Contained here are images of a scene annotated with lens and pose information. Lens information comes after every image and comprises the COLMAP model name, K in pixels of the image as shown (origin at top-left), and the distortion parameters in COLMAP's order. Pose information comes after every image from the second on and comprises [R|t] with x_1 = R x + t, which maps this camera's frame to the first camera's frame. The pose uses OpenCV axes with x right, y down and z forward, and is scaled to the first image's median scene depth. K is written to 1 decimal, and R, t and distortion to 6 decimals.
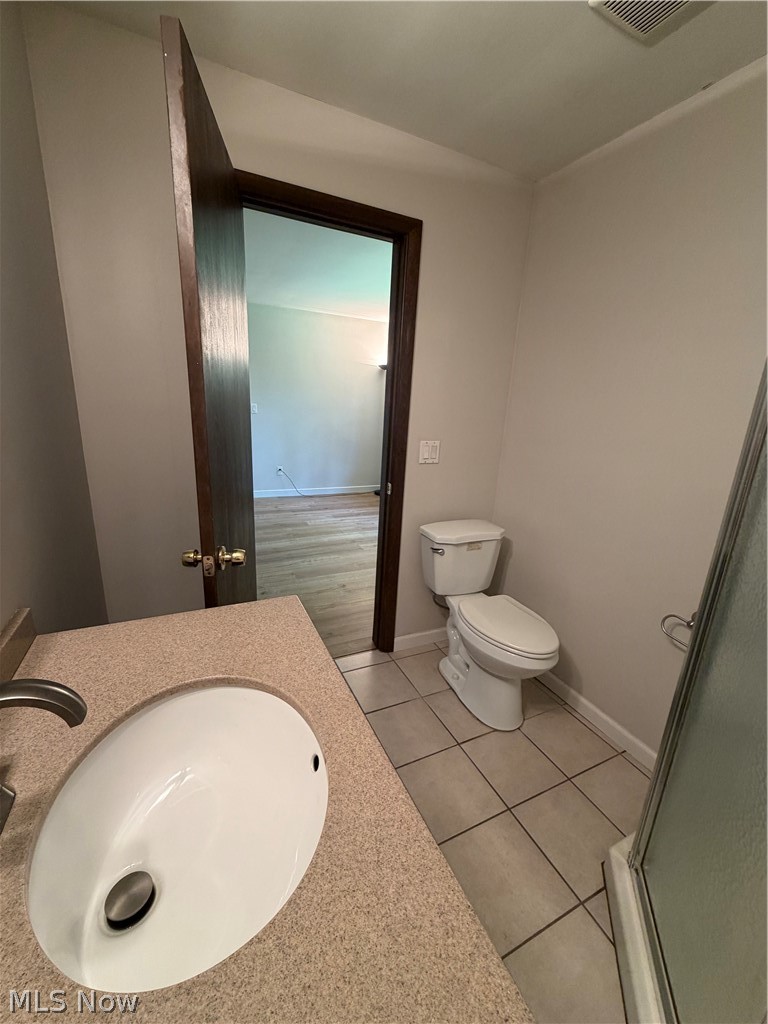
lens RADIAL K [[406.2, 0, 383.1], [0, 406.2, 509.3], [0, 0, 1]] dist [-0.001333, 0.000345]
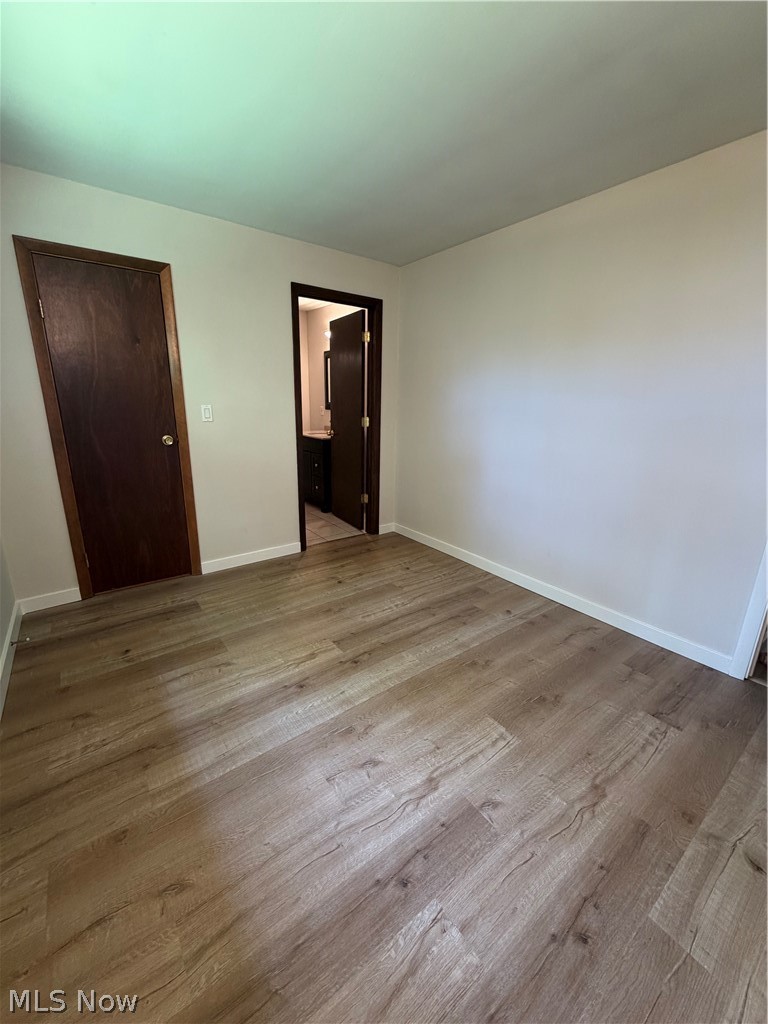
lens RADIAL K [[406.2, 0, 383.1], [0, 406.2, 509.3], [0, 0, 1]] dist [-0.001333, 0.000345]
pose [[-0.979862, -0.017468, -0.198911, -0.000157], [-0.115117, 0.863371, 0.491262, -0.308559], [0.163152, 0.504267, -0.847996, 1.192868]]
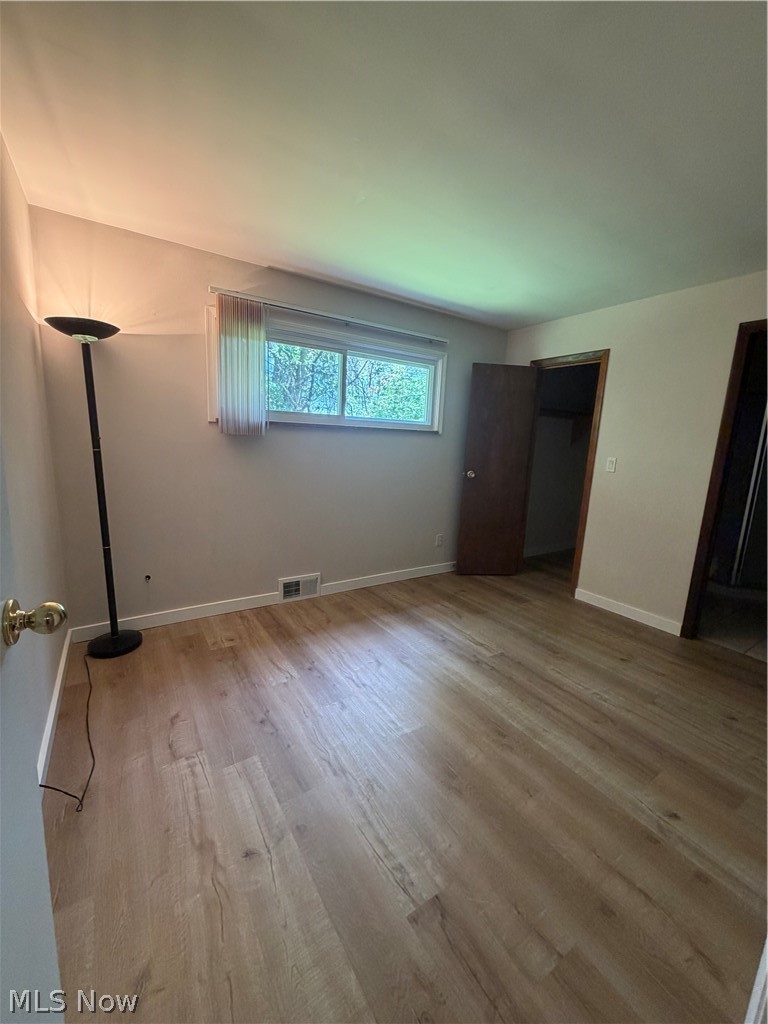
lens RADIAL K [[406.2, 0, 383.1], [0, 406.2, 509.3], [0, 0, 1]] dist [-0.001333, 0.000345]
pose [[-0.125020, -0.227821, 0.965644, -0.525833], [0.208056, 0.945620, 0.250033, -0.285463], [-0.970094, 0.232167, -0.070822, 0.998908]]
